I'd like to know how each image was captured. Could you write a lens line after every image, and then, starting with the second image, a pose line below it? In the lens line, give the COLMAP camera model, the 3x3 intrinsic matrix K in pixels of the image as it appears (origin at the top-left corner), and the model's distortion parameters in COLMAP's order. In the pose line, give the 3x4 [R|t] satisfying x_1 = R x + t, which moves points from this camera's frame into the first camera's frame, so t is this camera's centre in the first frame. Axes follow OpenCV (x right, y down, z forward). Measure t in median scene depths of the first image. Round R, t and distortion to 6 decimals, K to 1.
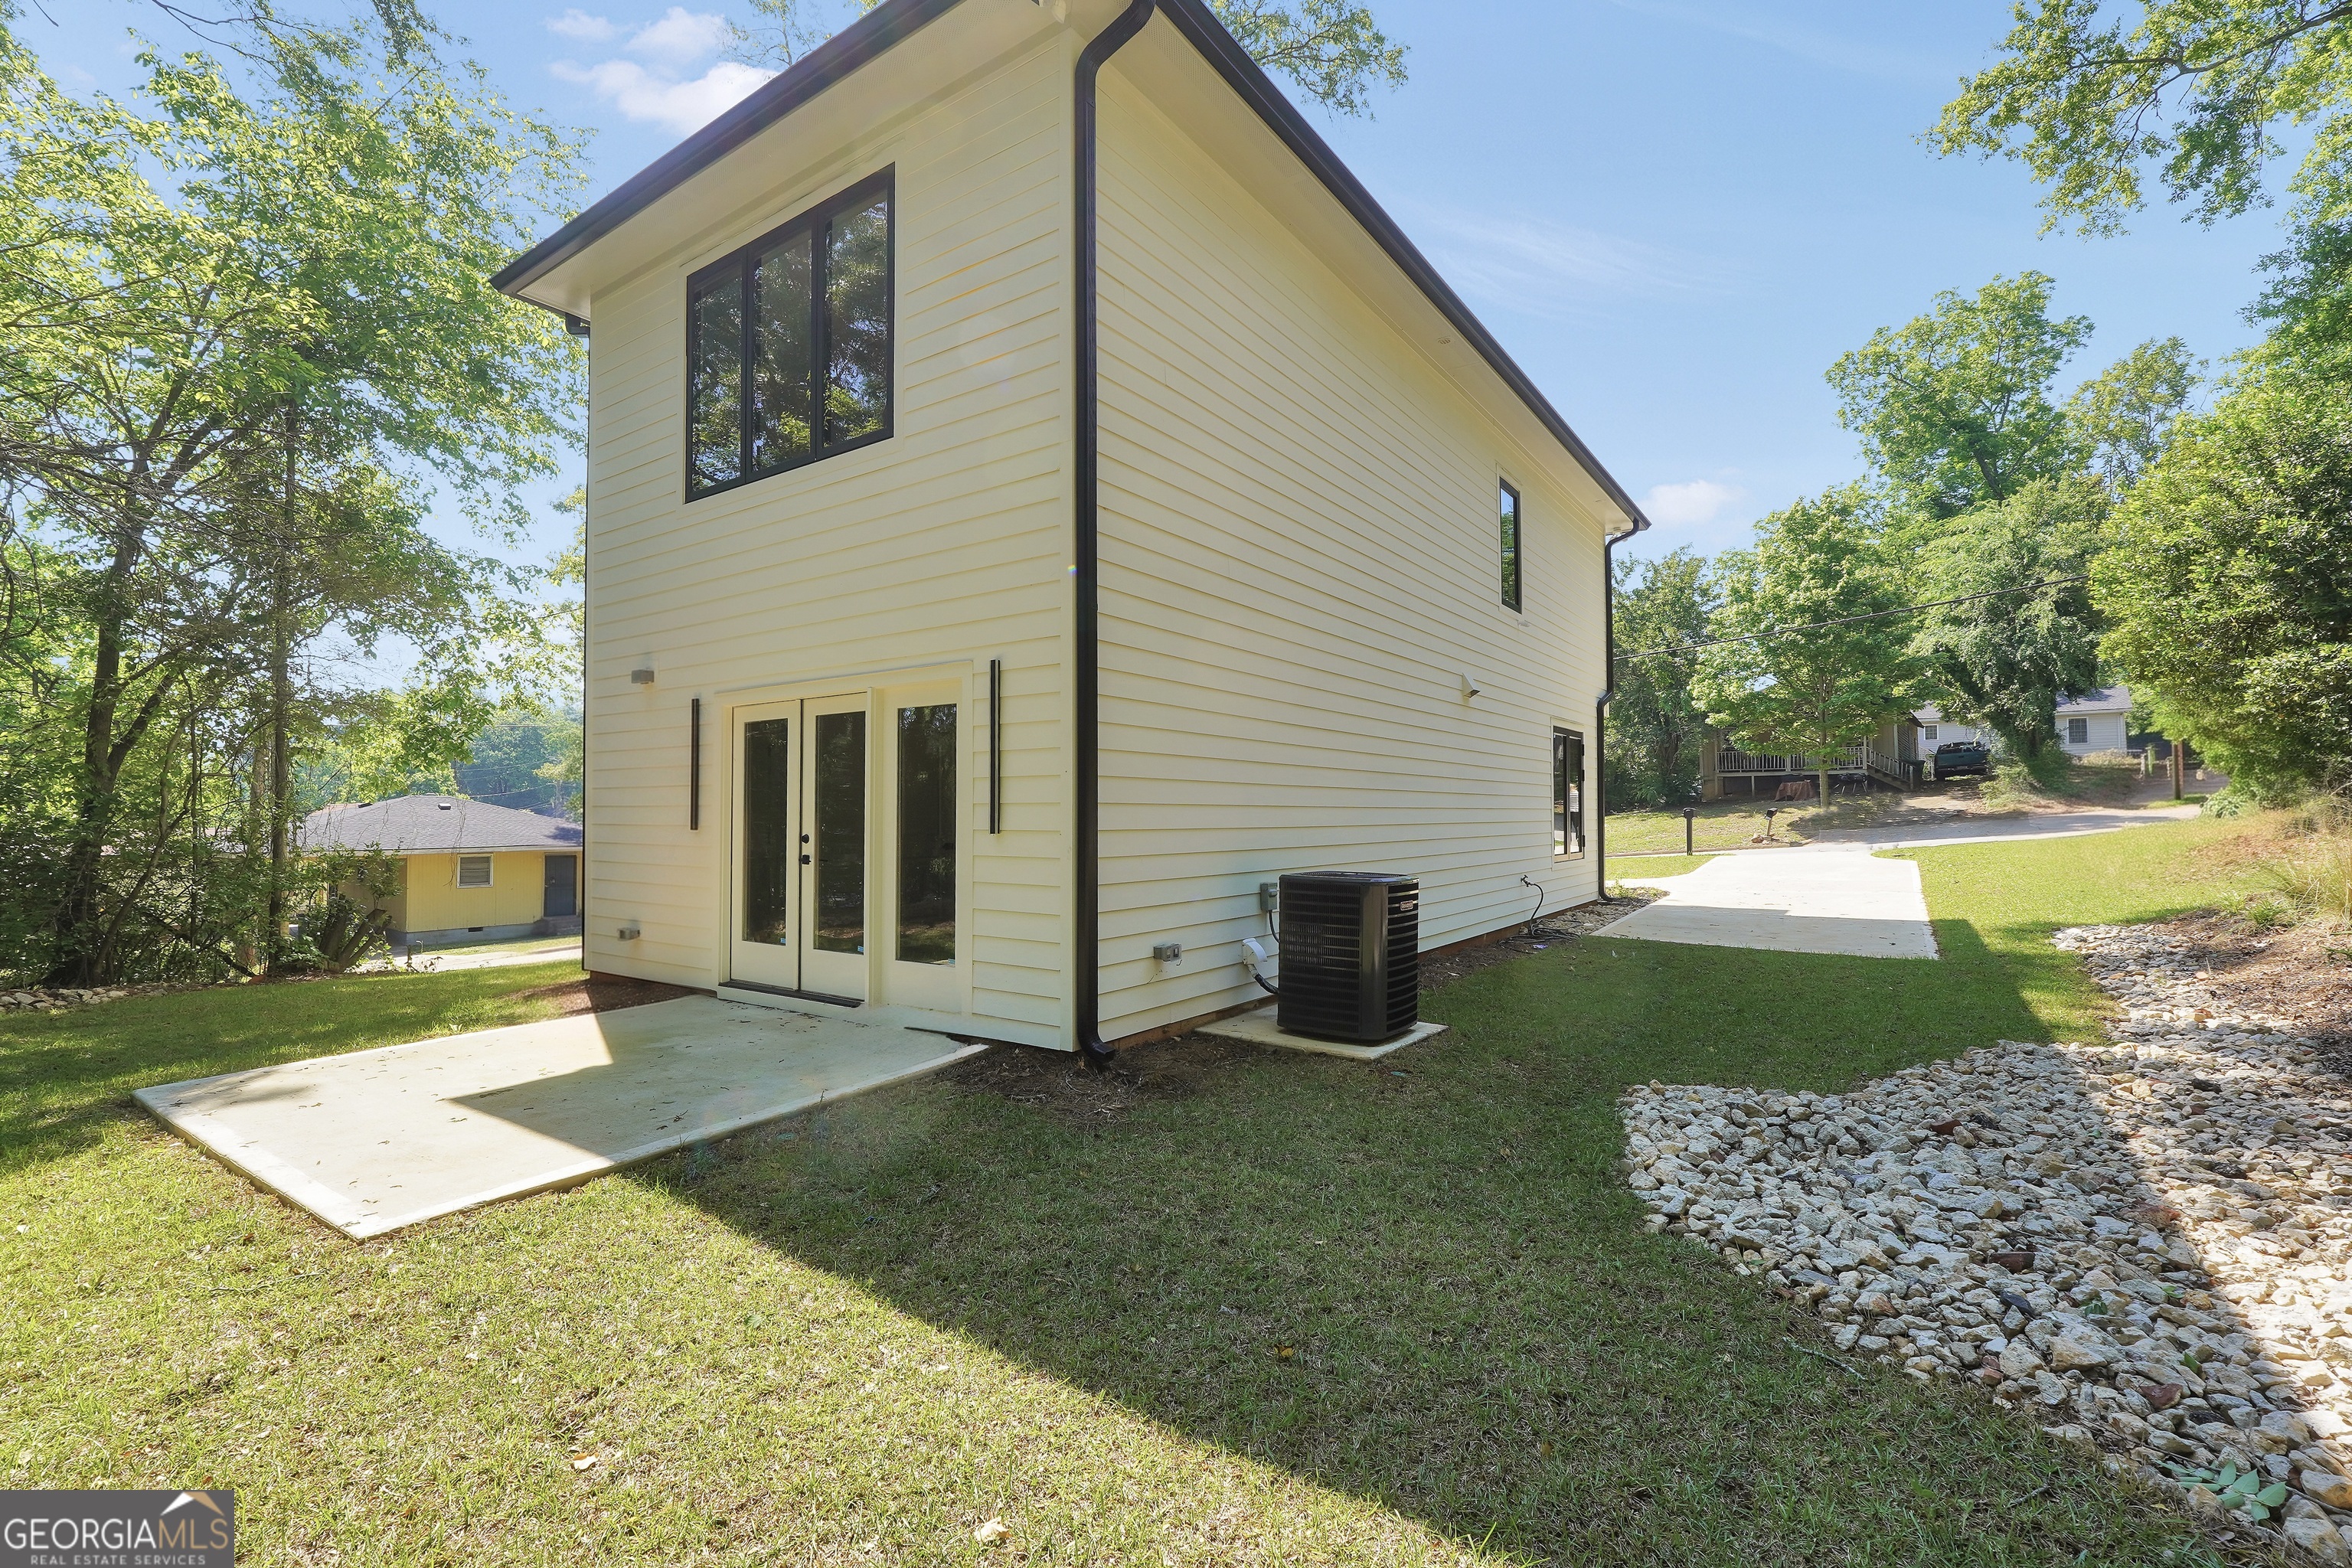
lens RADIAL K [[998.9, 0, 1180.7], [0, 998.9, 792.9], [0, 0, 1]] dist [-0.012792, 0.002618]
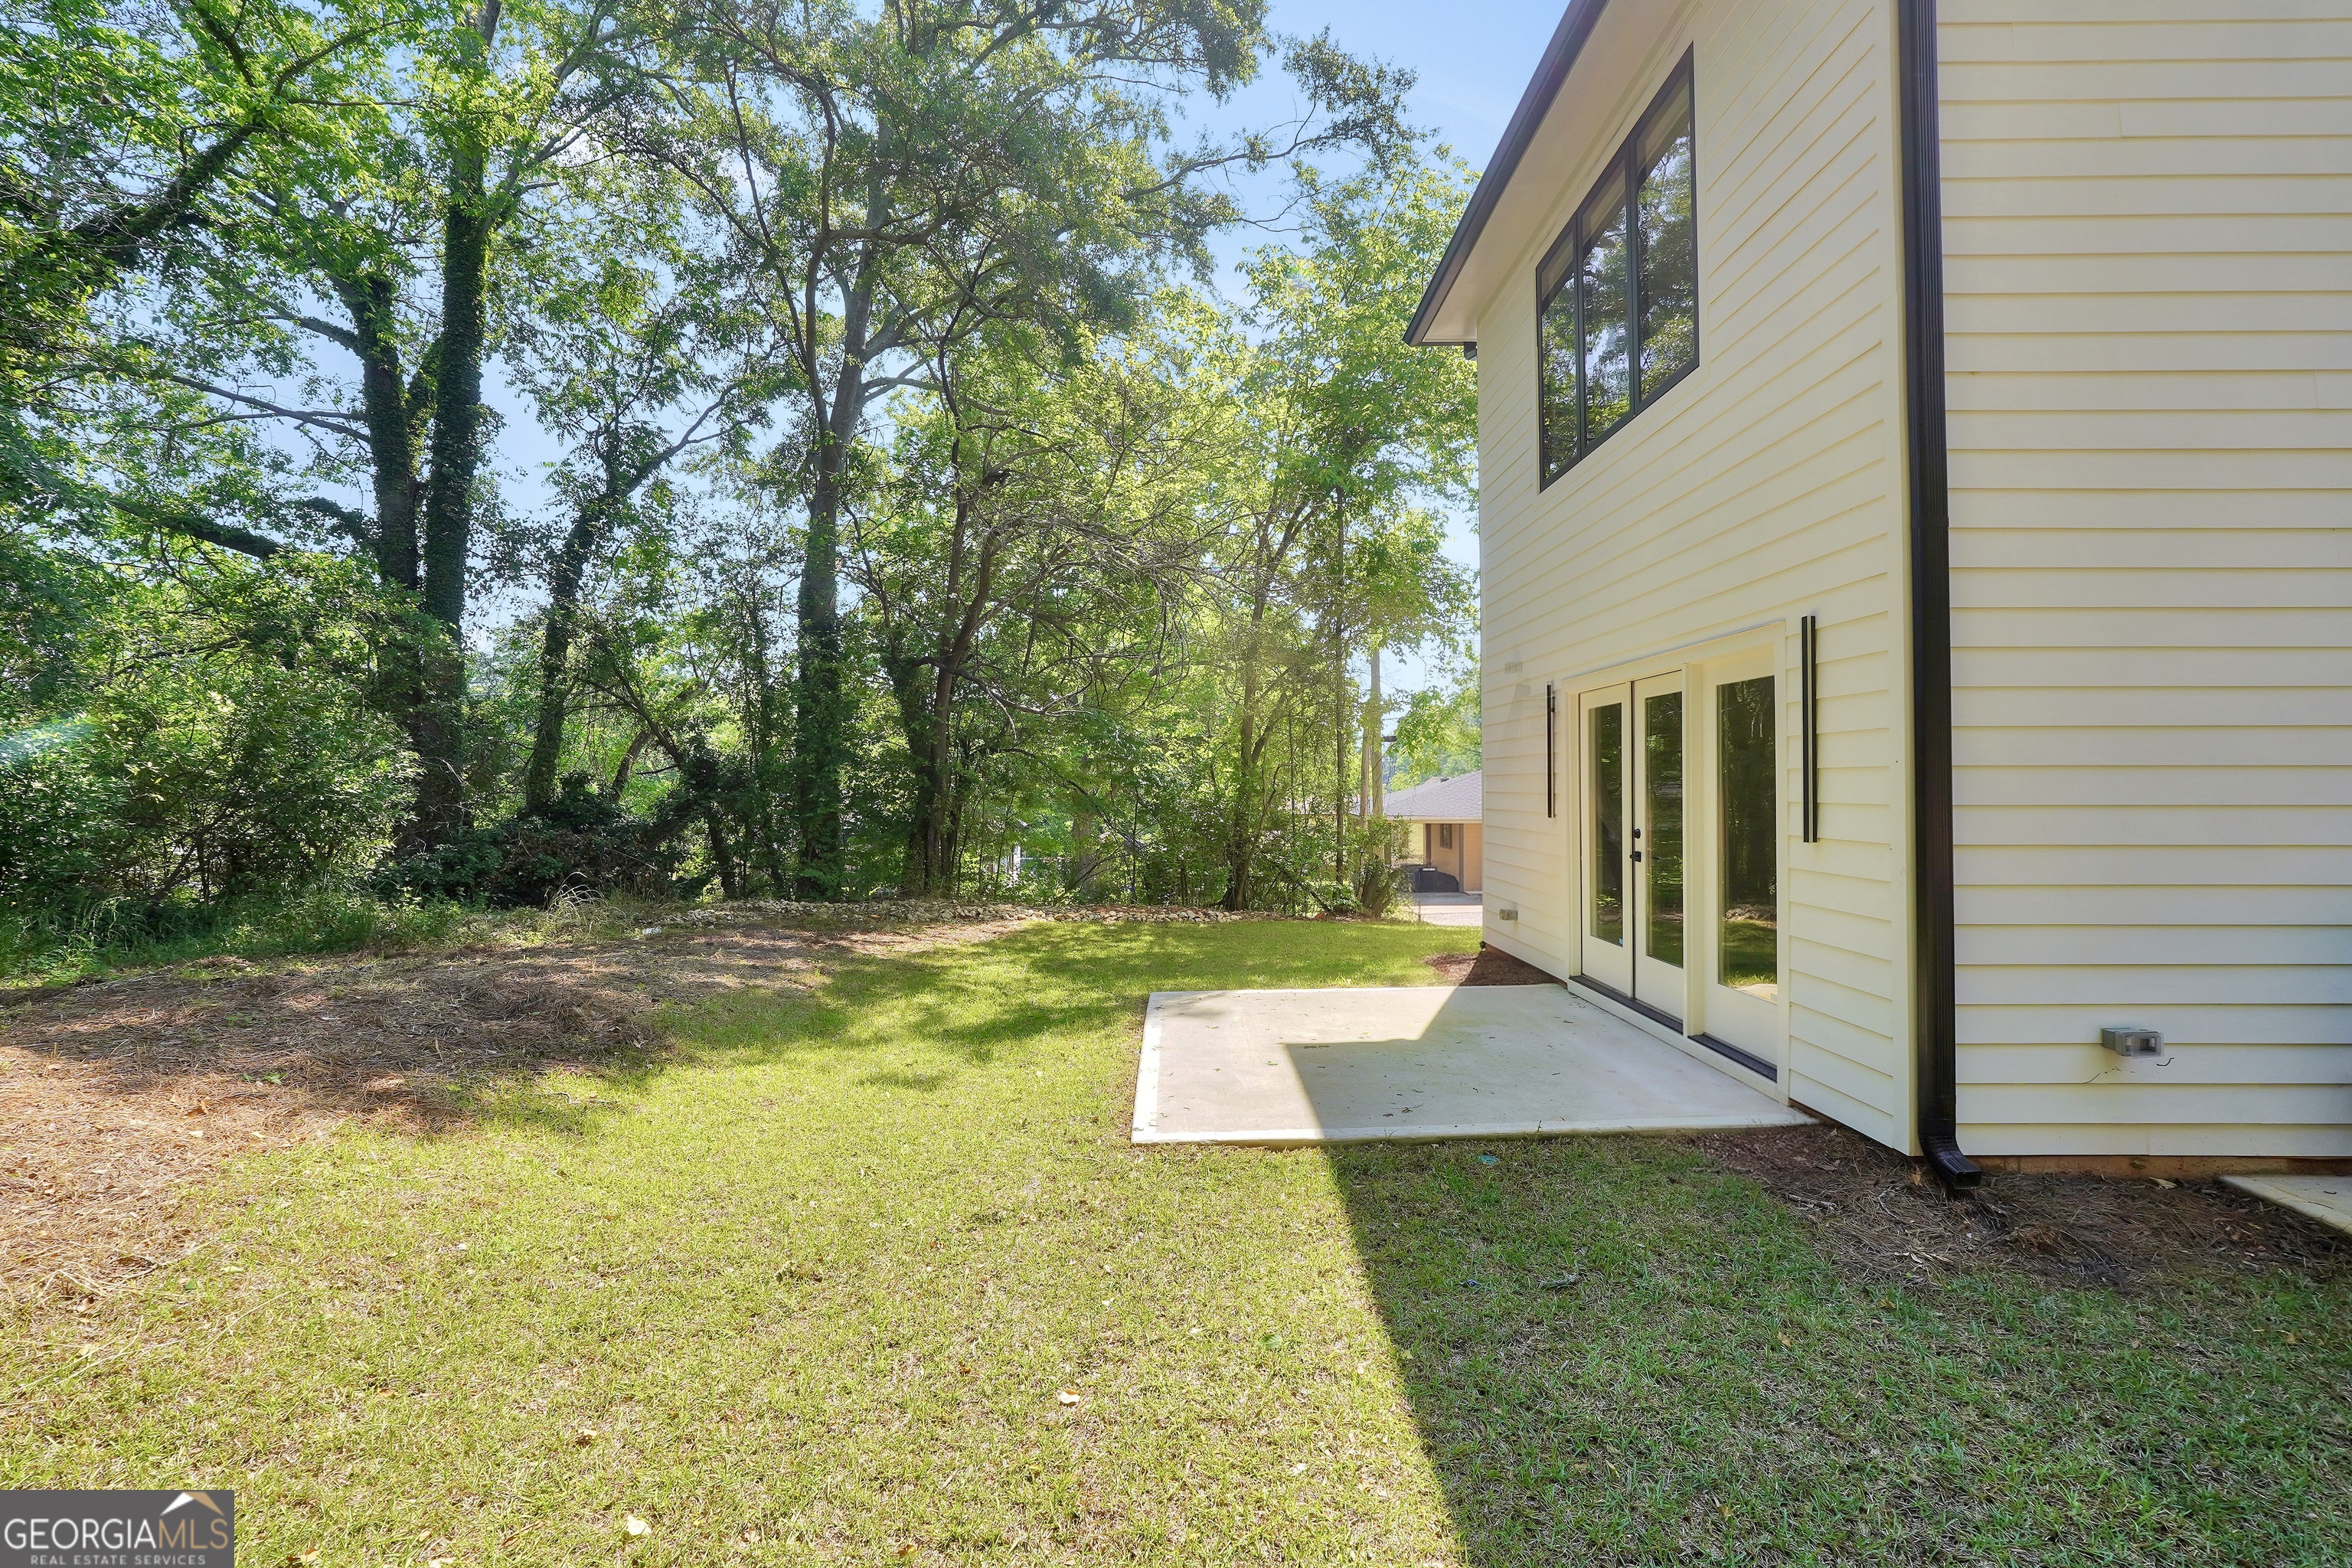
lens RADIAL K [[998.9, 0, 1175.5], [0, 998.9, 779.3], [0, 0, 1]] dist [-0.012792, 0.002618]
pose [[0.575885, -0.006259, -0.817507, 0.167040], [0.018690, 0.999810, 0.005512, -0.021769], [0.817317, -0.018454, 0.575893, 0.171404]]
